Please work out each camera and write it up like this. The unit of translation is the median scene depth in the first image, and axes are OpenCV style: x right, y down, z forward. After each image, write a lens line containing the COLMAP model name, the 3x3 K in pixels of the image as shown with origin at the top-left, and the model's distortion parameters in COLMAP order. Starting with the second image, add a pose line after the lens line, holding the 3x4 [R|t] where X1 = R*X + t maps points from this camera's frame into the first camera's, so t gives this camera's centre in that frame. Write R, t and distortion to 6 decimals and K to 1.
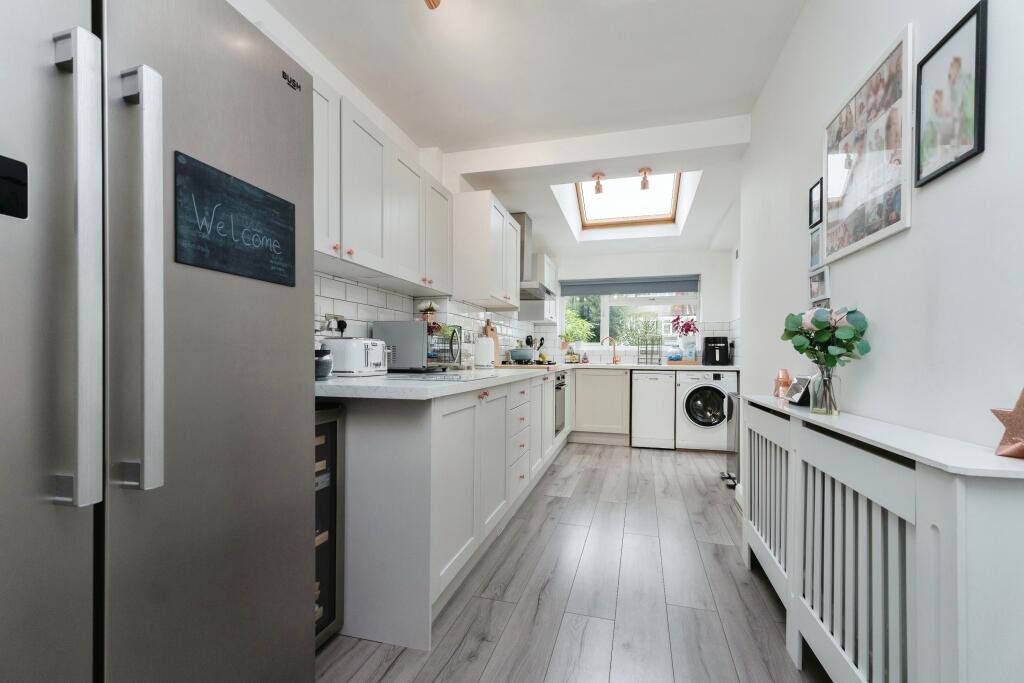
lens RADIAL K [[439.9, 0, 503.6], [0, 439.9, 341.3], [0, 0, 1]] dist [0.004925, 0.000244]
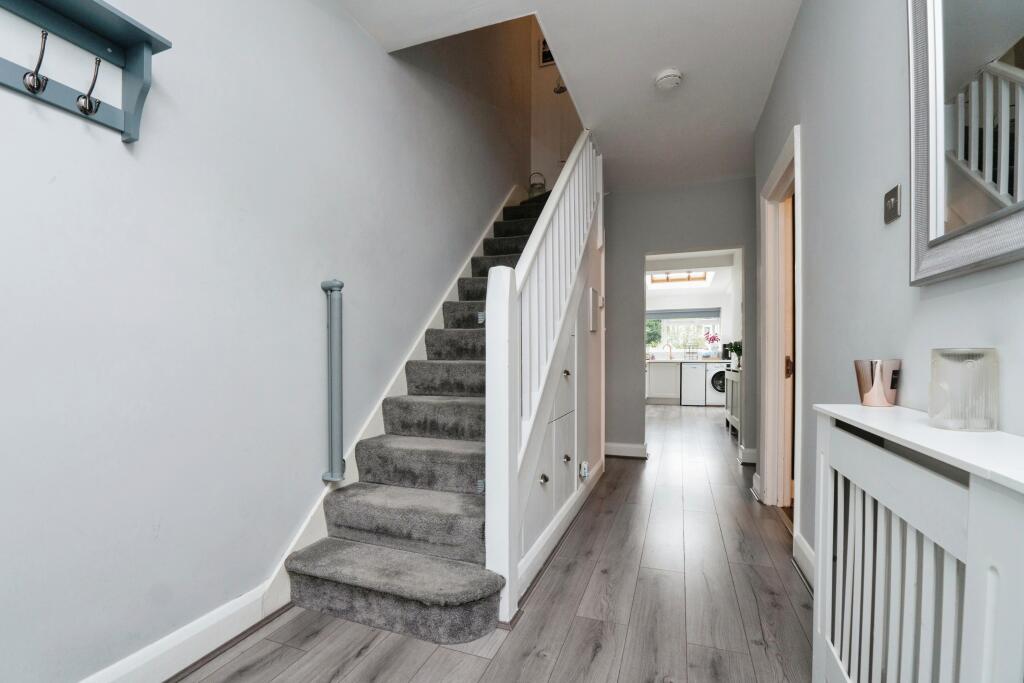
lens RADIAL K [[439.9, 0, 522.0], [0, 439.9, 349.3], [0, 0, 1]] dist [0.004925, 0.000244]
pose [[0.999302, -0.003847, -0.037159, -0.283786], [0.004007, 0.999983, 0.004244, 0.001381], [0.037142, -0.004389, 0.999300, -0.797281]]
